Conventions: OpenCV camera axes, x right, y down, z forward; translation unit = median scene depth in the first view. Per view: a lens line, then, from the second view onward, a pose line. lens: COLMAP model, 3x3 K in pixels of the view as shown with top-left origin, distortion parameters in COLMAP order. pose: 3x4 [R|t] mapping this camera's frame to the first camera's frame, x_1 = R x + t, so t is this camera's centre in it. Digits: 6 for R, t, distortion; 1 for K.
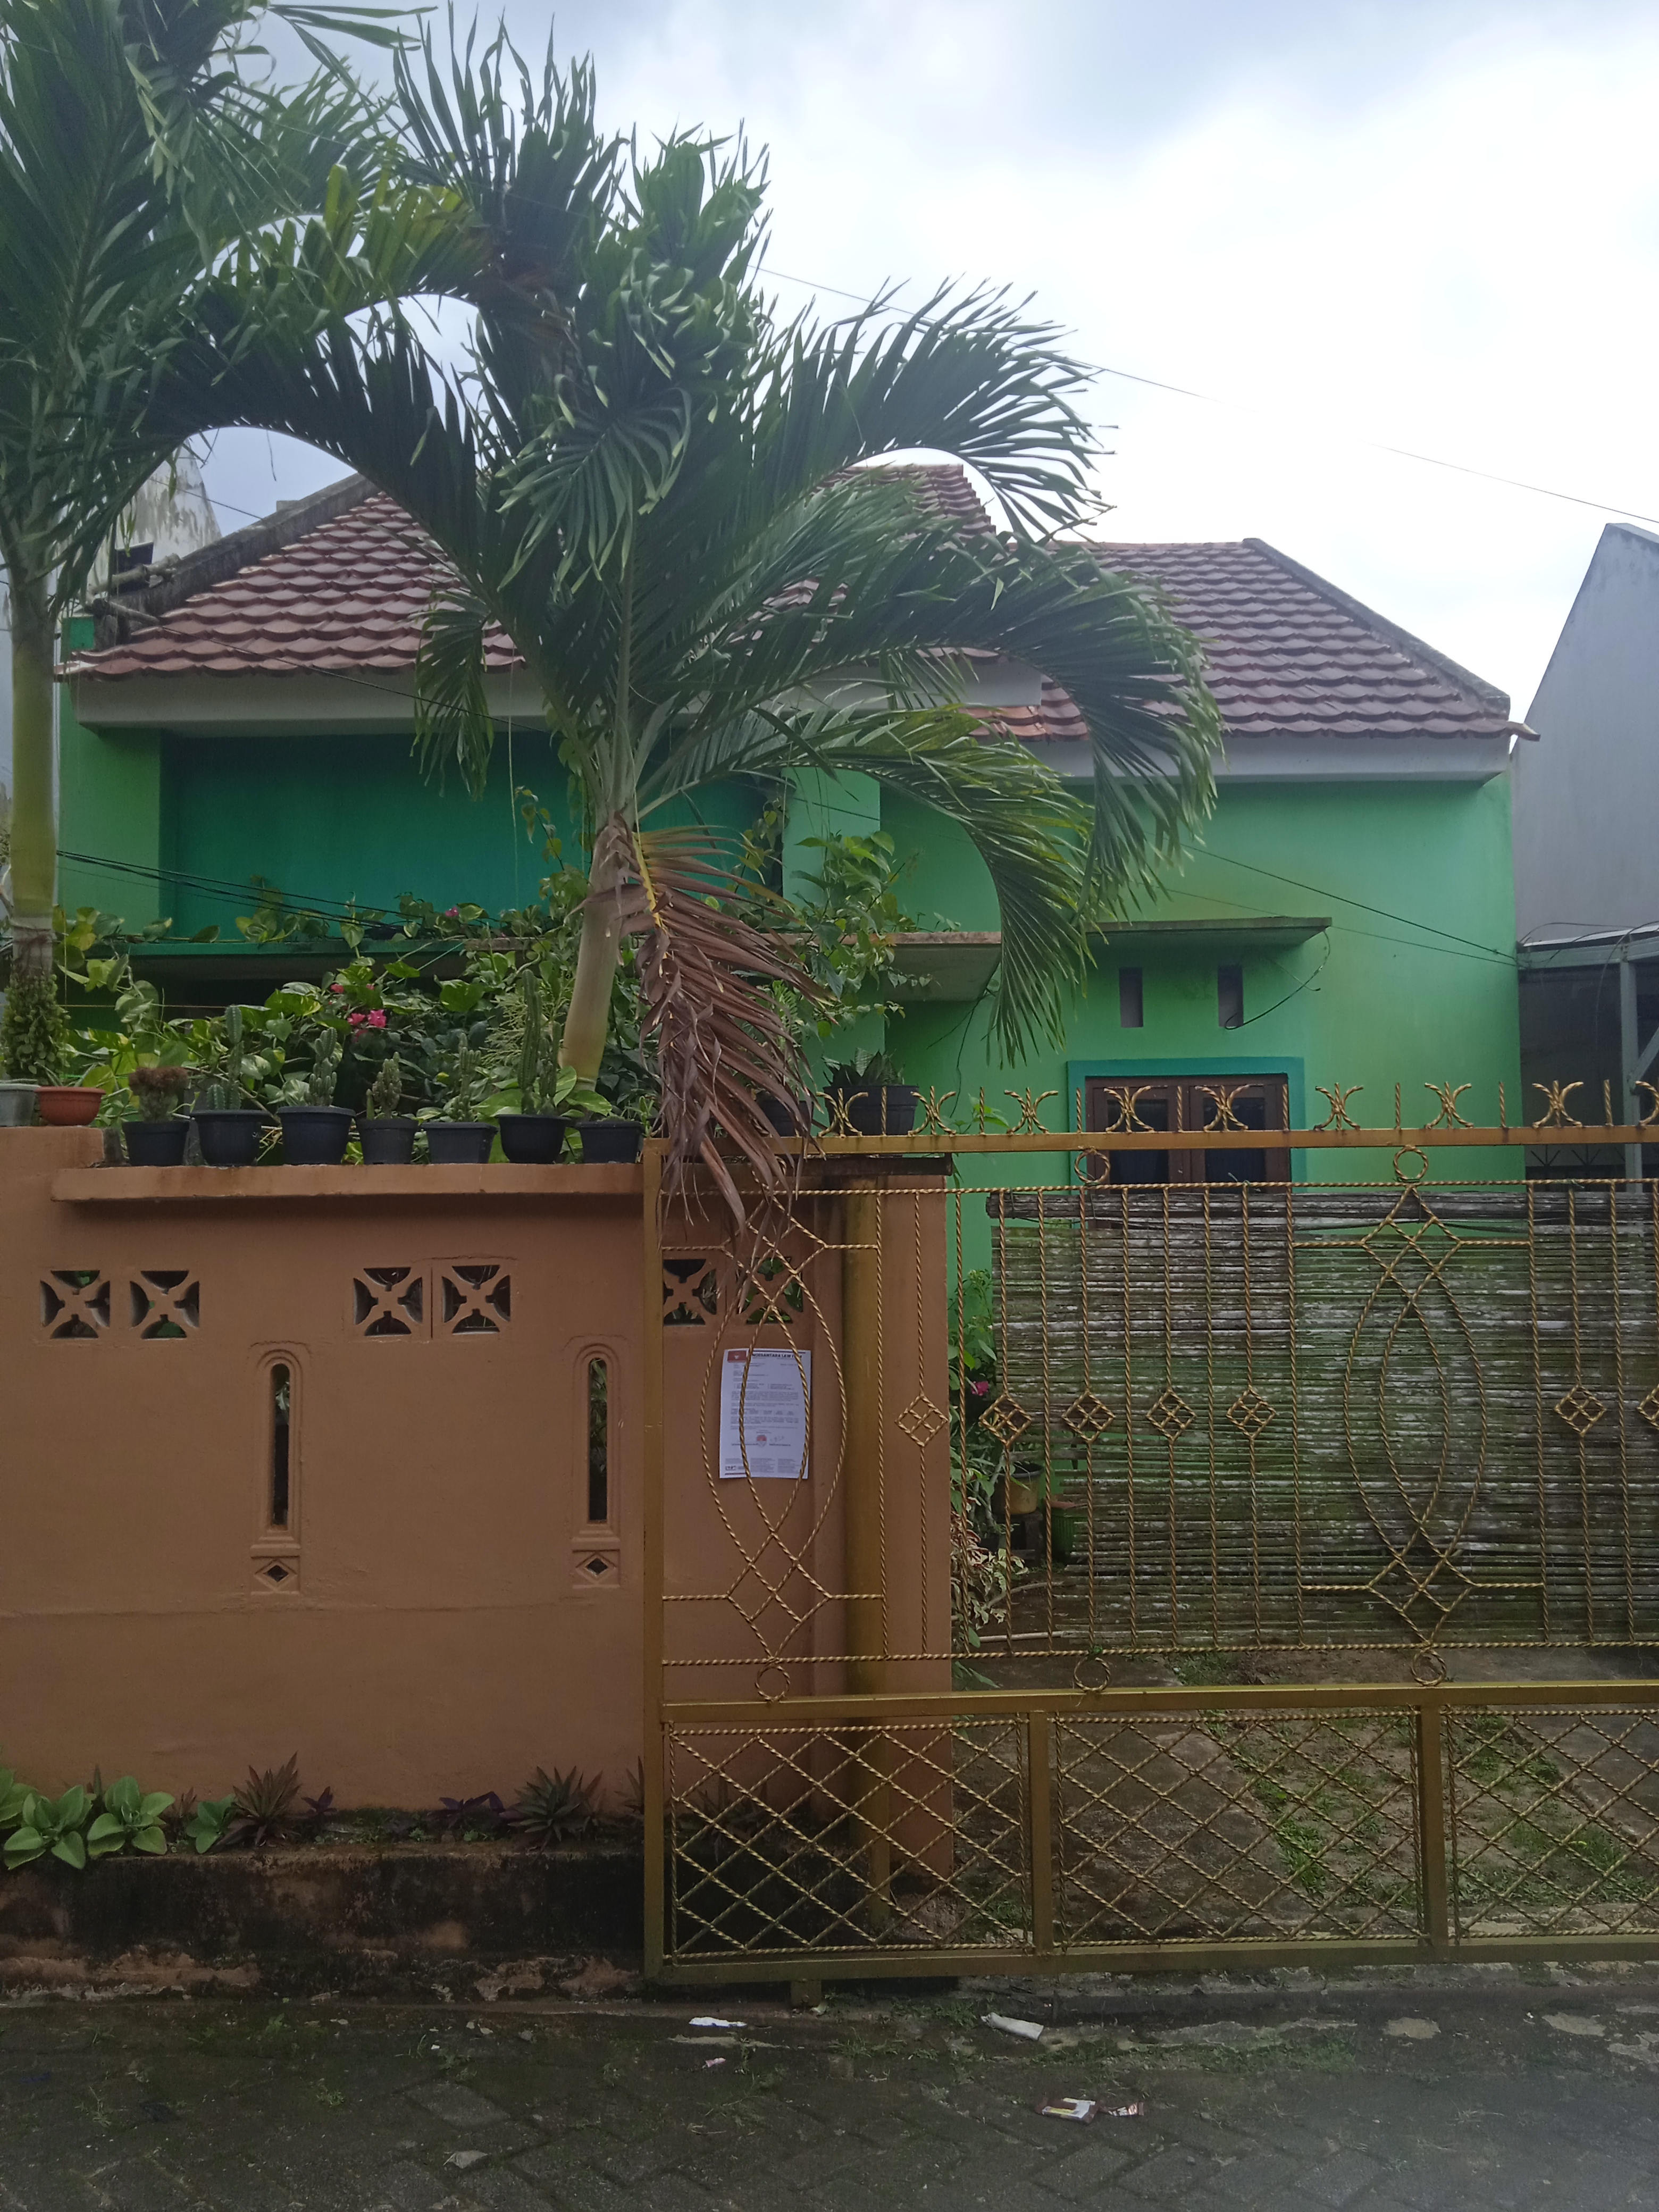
lens RADIAL K [[1775.7, 0, 830.0], [0, 1775.7, 1108.3], [0, 0, 1]] dist [0.059545, -0.074126]
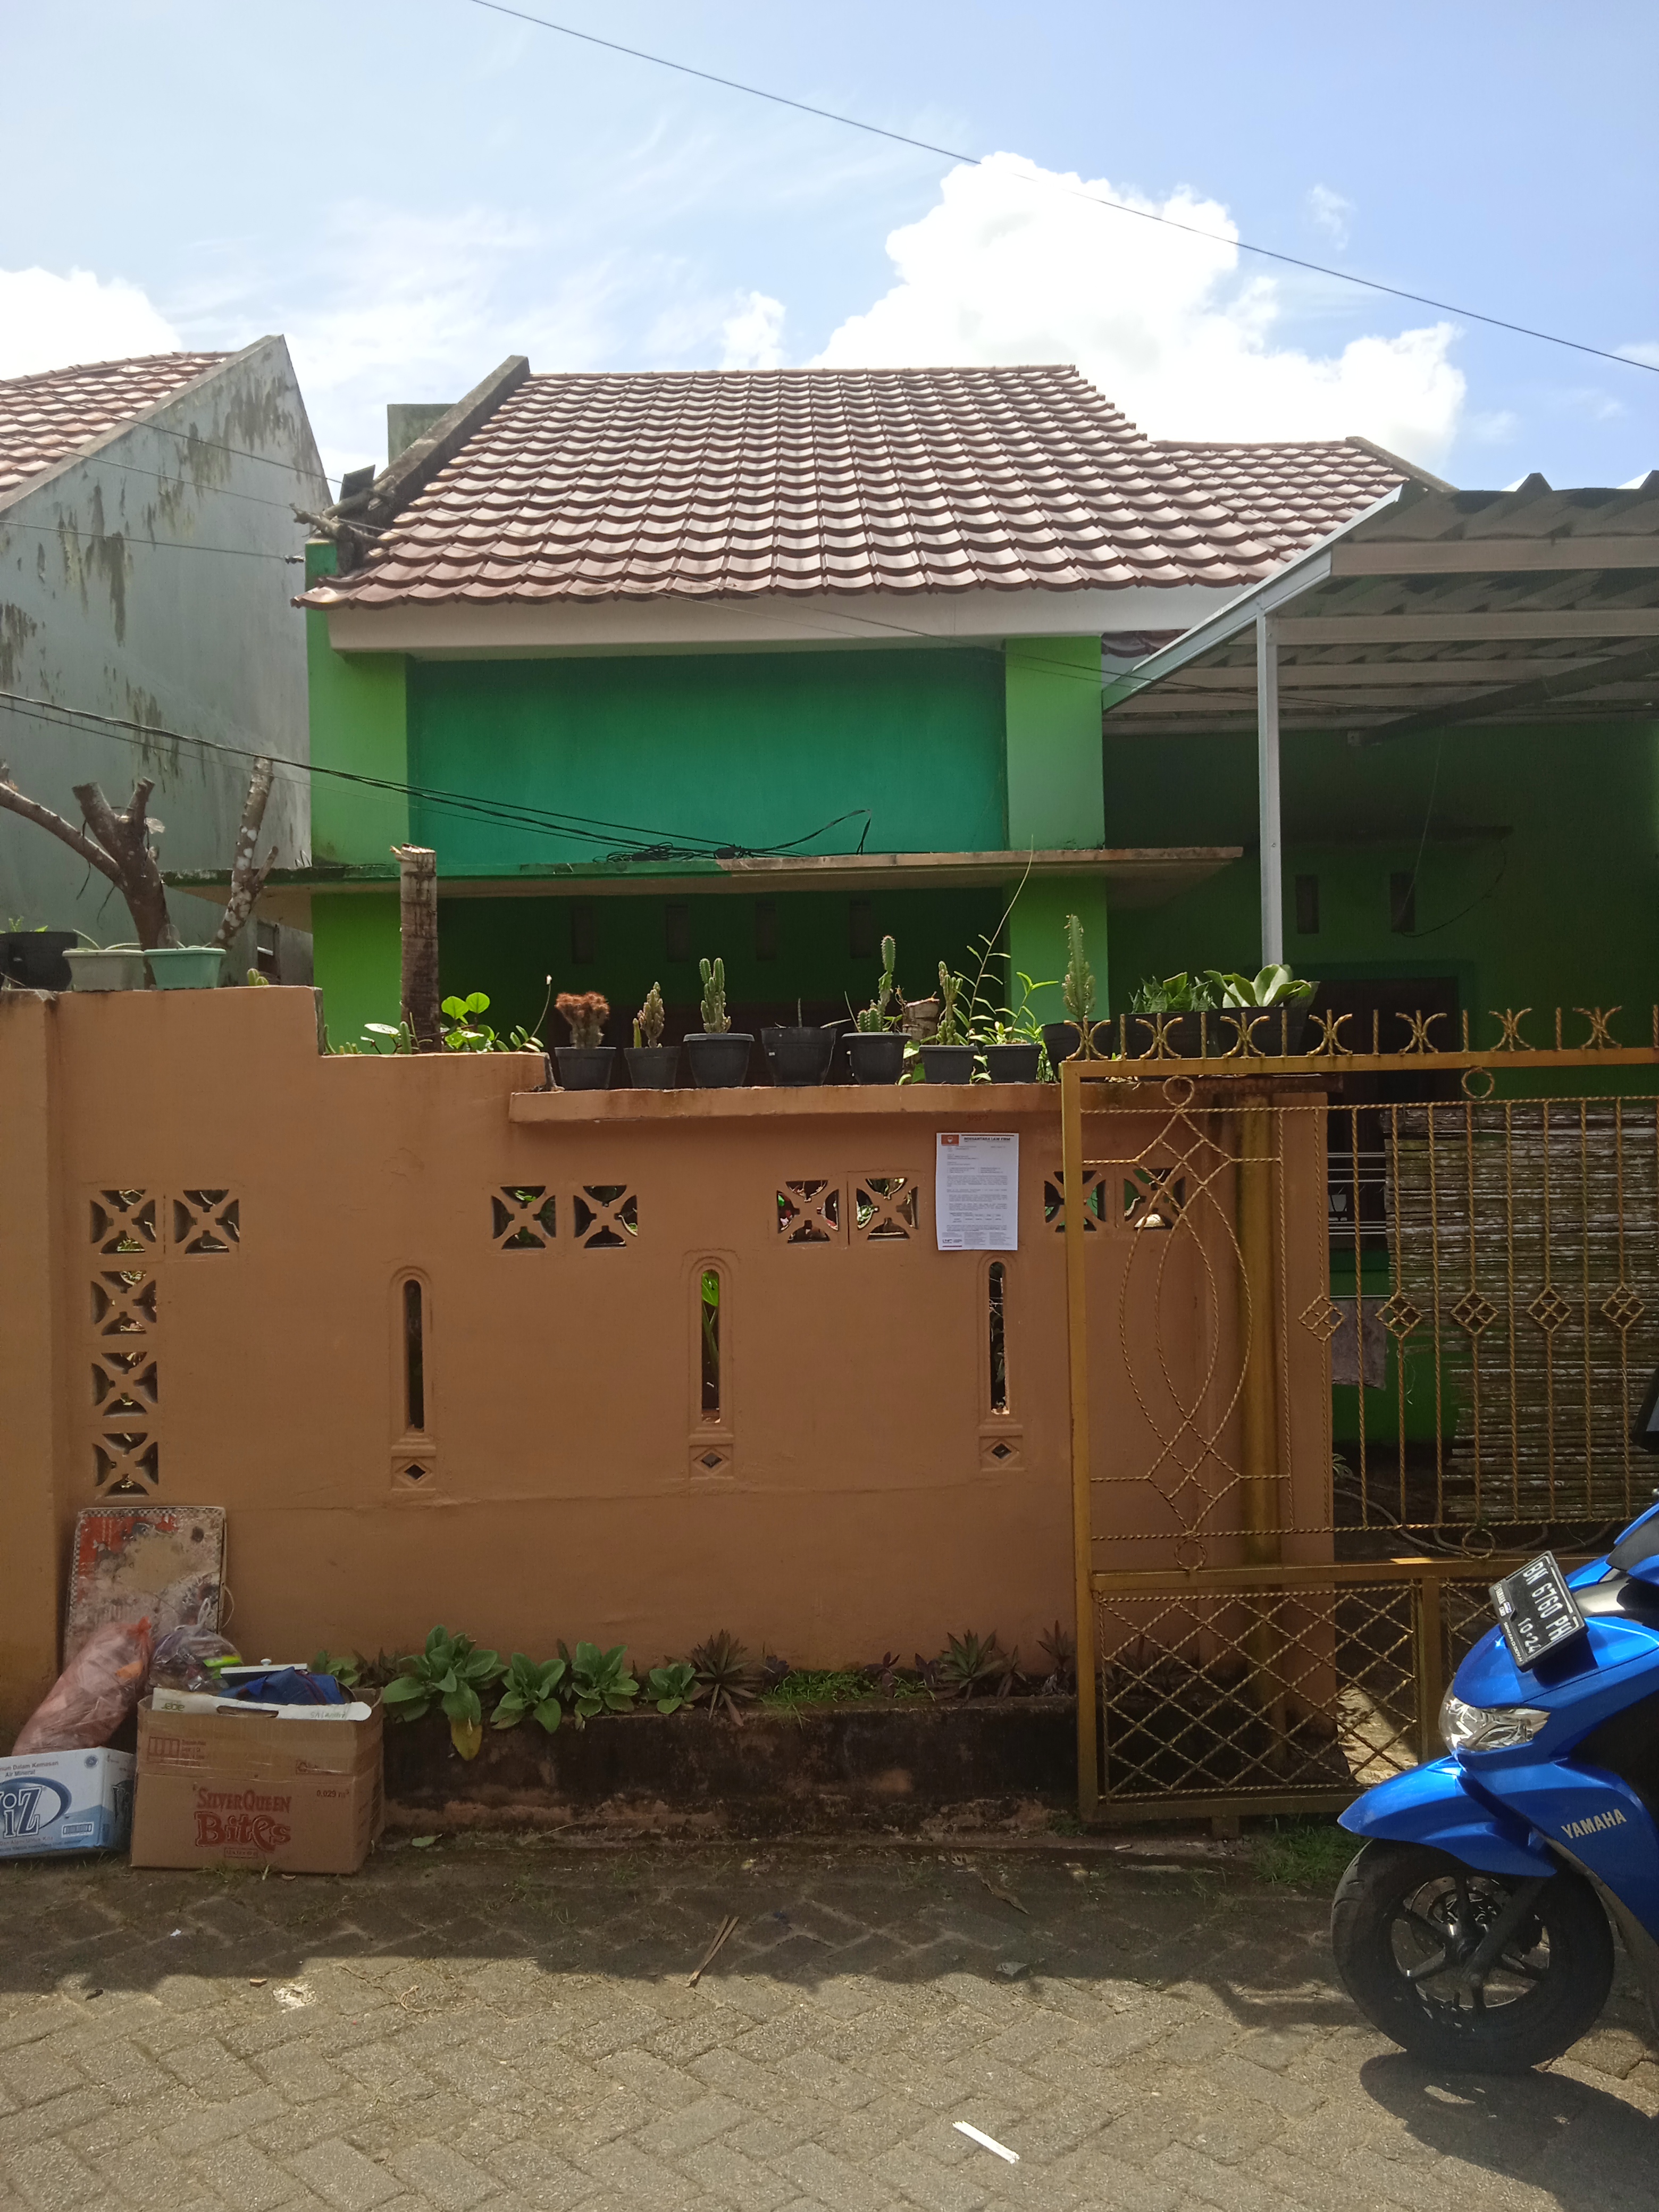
lens RADIAL K [[1789.7, 0, 828.7], [0, 1789.7, 1117.2], [0, 0, 1]] dist [0.146754, -0.360511]
pose [[0.999819, -0.009538, 0.016445, -0.265734], [0.008505, 0.998056, 0.061746, -0.017672], [-0.017002, -0.061595, 0.997956, -0.091077]]
